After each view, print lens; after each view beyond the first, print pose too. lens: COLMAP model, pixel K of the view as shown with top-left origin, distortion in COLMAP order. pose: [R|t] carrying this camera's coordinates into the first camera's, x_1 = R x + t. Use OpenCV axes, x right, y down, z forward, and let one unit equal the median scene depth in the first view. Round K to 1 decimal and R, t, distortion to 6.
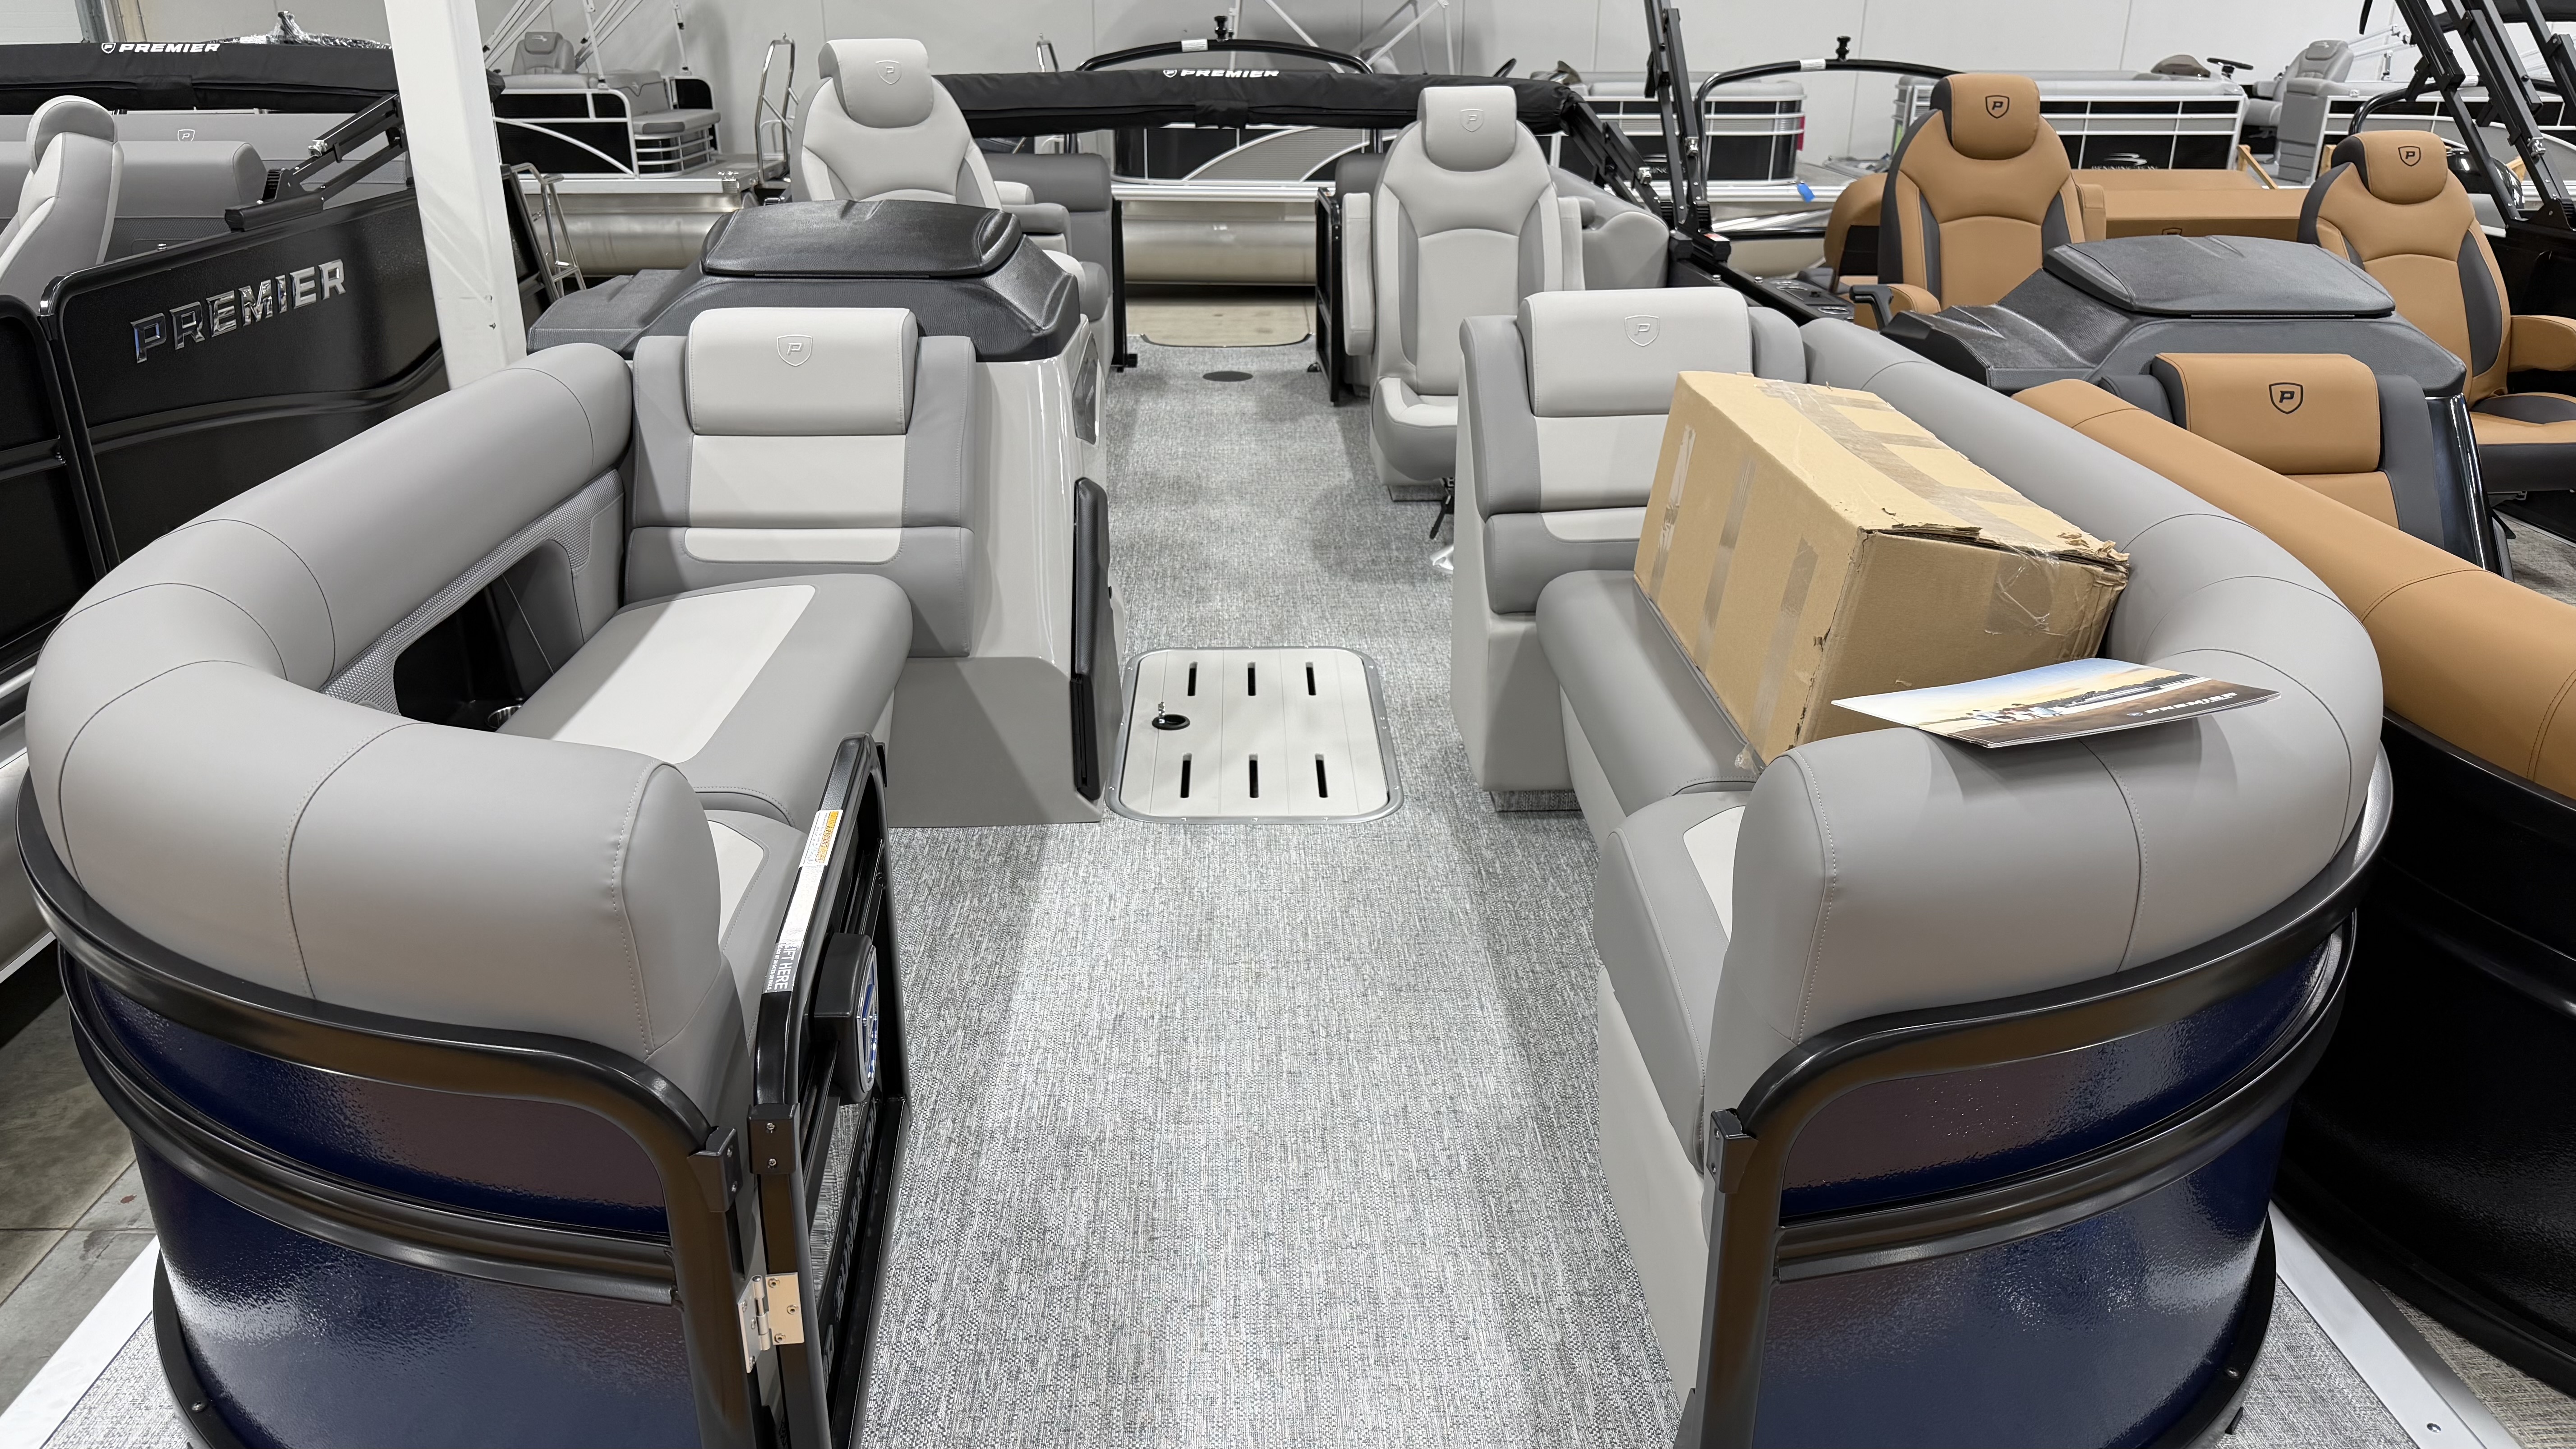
lens RADIAL K [[1816.0, 0, 1281.4], [0, 1816.0, 710.7], [0, 0, 1]] dist [0.184390, -0.273320]
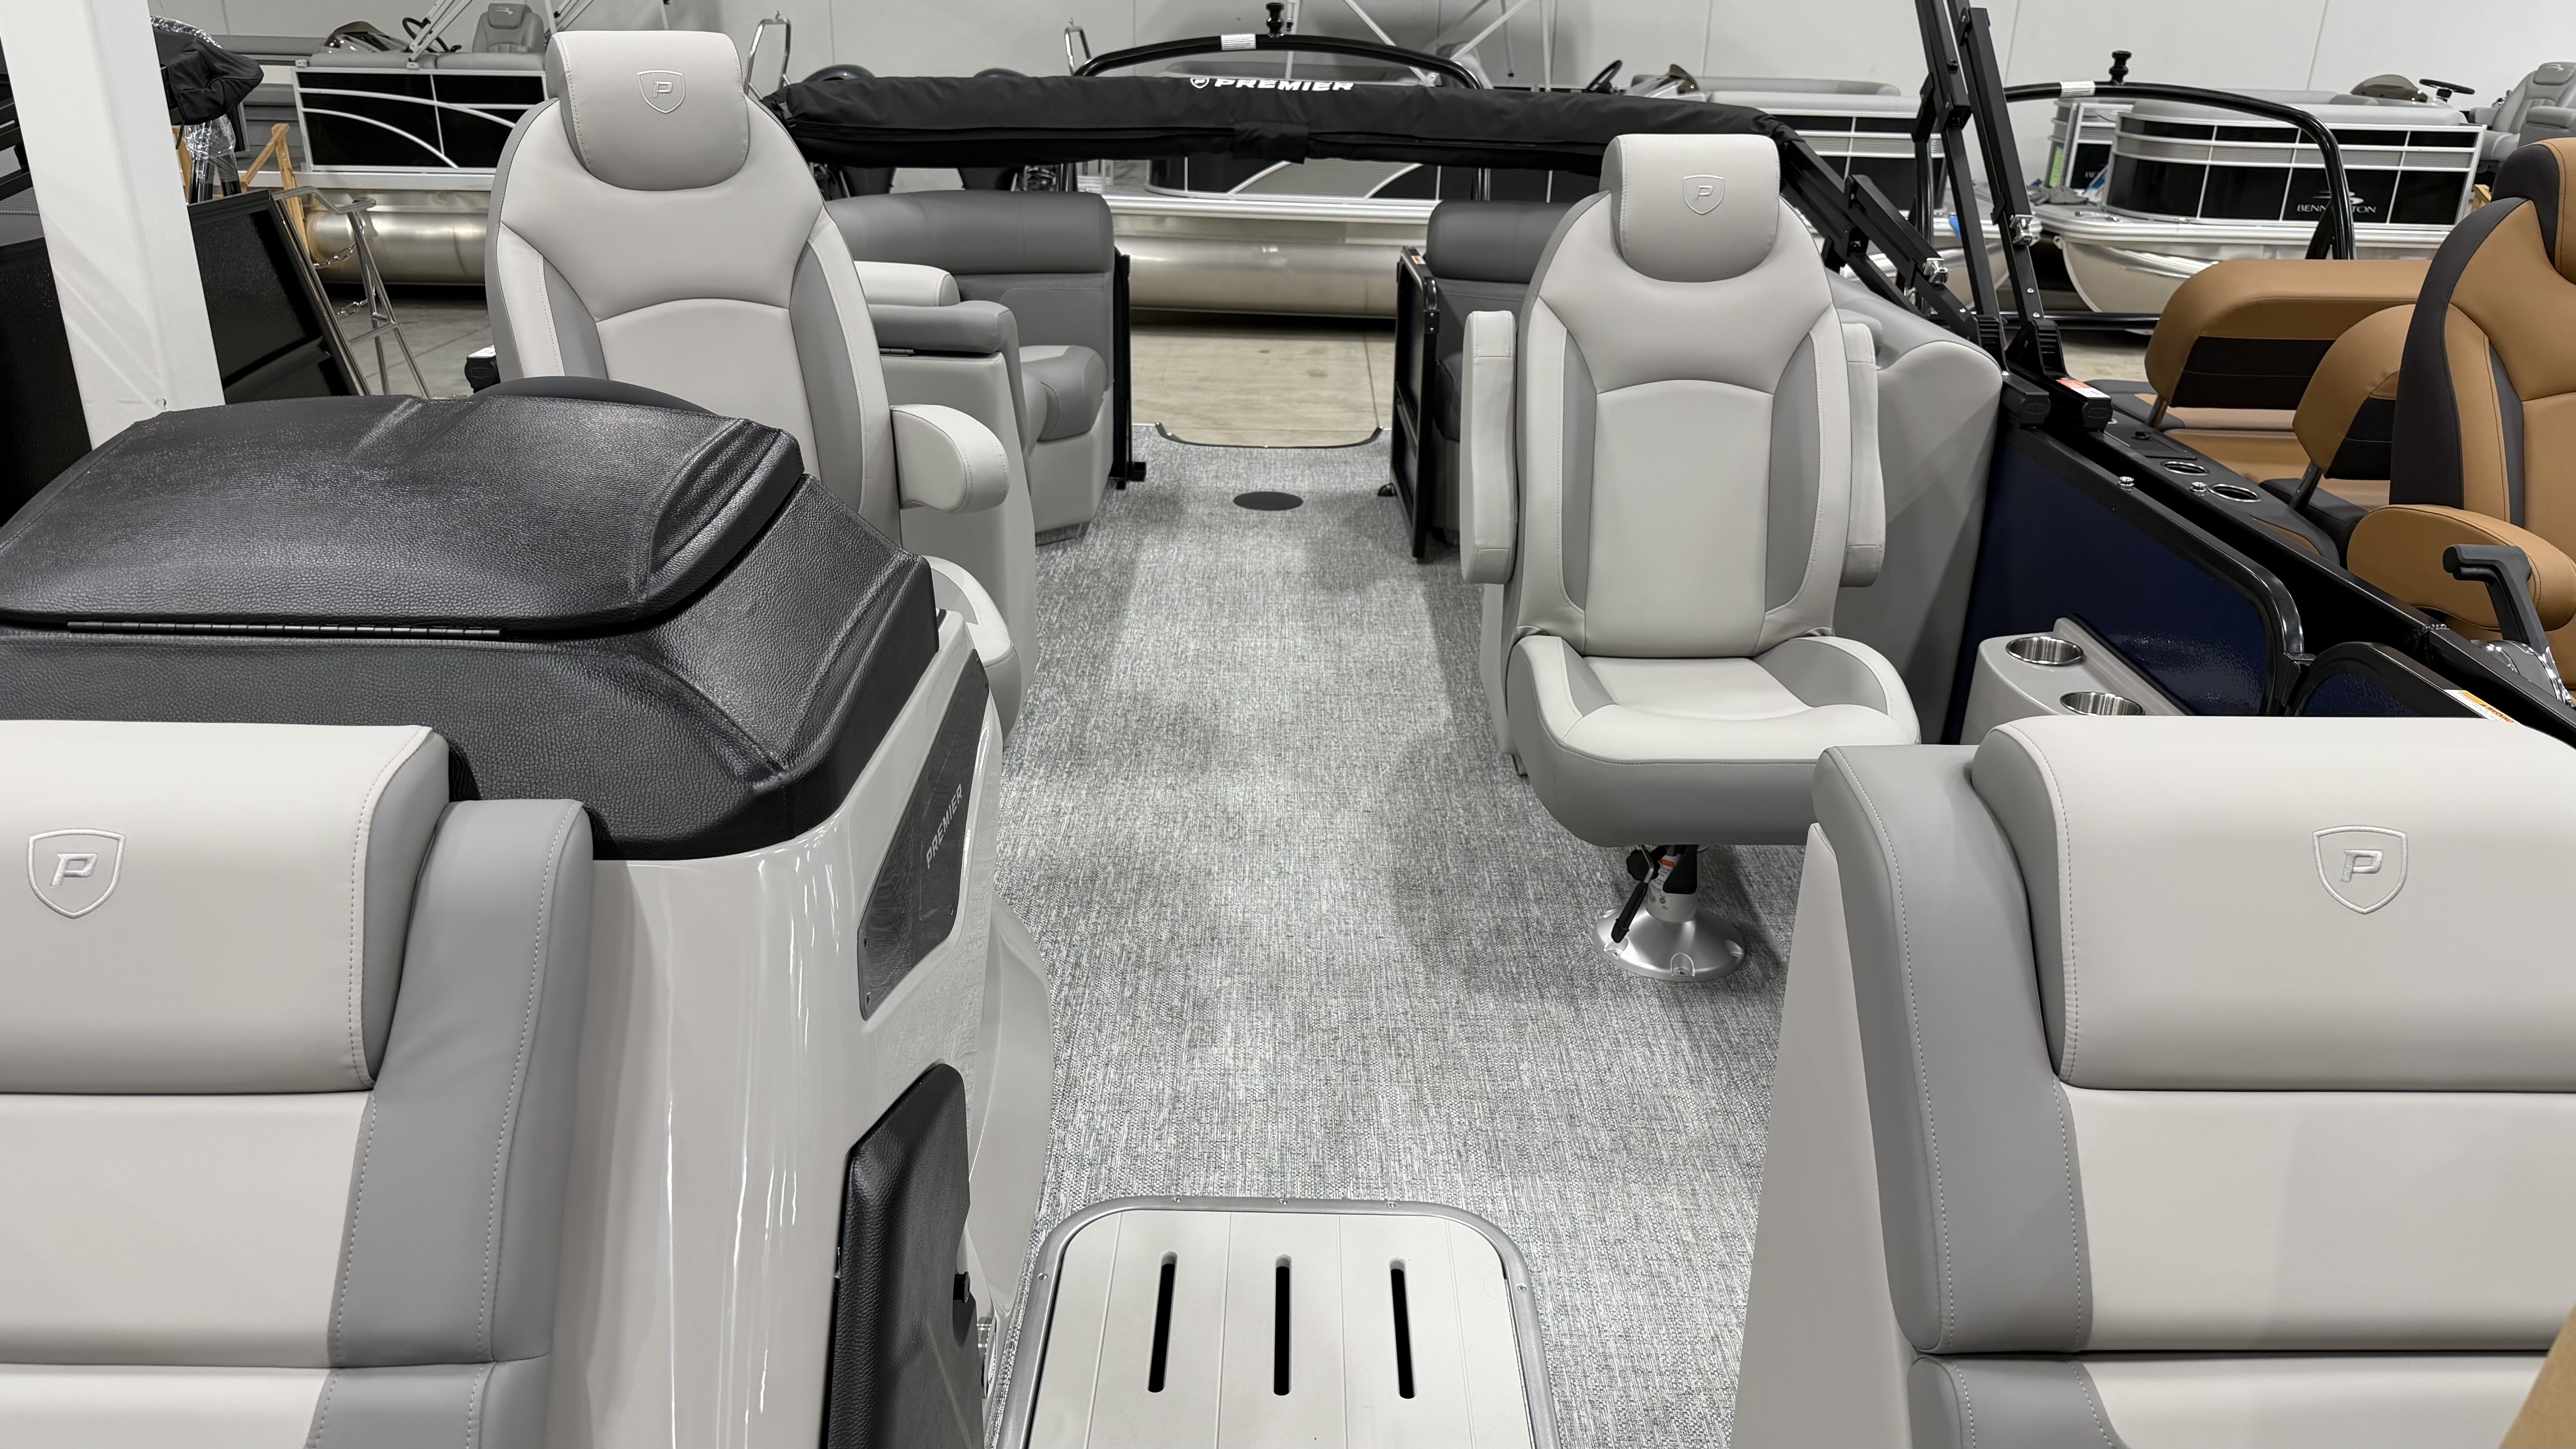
lens RADIAL K [[1789.5, 0, 1288.0], [0, 1789.5, 724.5], [0, 0, 1]] dist [0.114764, -0.117161]
pose [[0.999365, 0.031217, -0.017150, -0.007034], [-0.030882, 0.999334, 0.019431, -0.116001], [0.017745, -0.018889, 0.999664, 0.308944]]
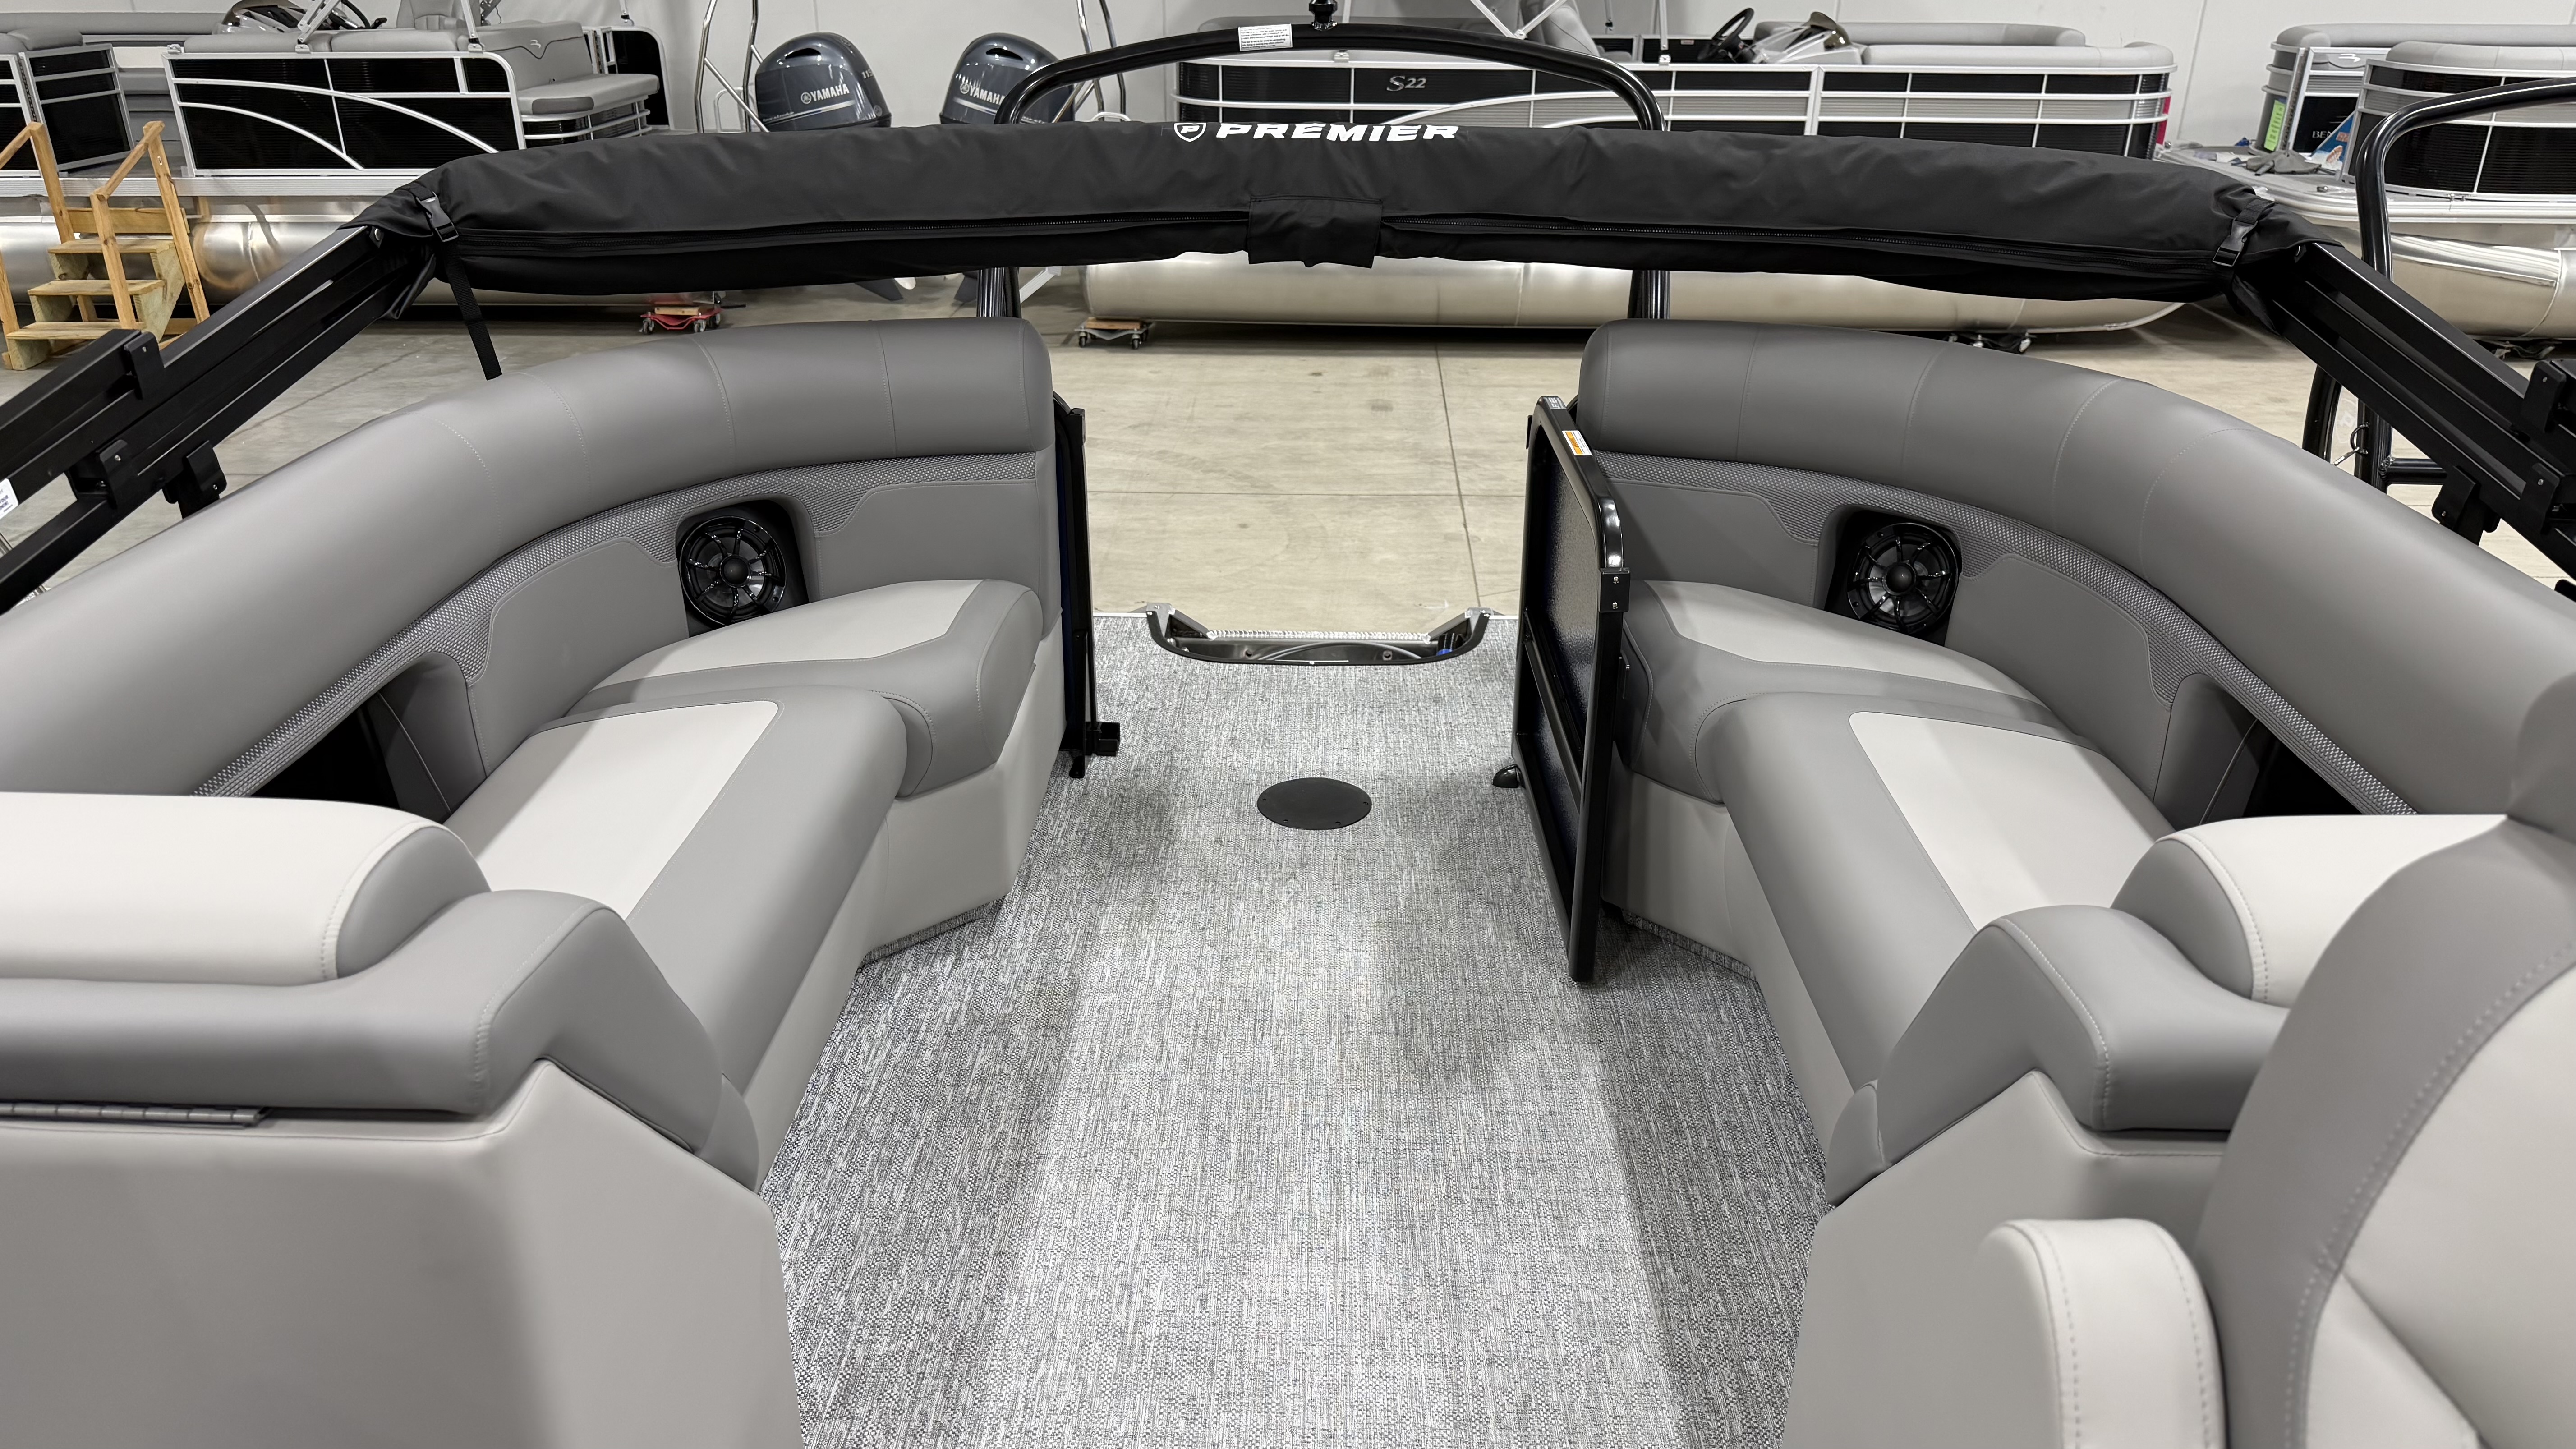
lens RADIAL K [[1750.6, 0, 1277.9], [0, 1750.6, 724.4], [0, 0, 1]] dist [0.082190, -0.060717]
pose [[0.998151, 0.026451, -0.054726, -0.016597], [-0.023056, 0.997824, 0.061766, -0.243608], [0.056240, -0.060390, 0.996589, 0.618919]]
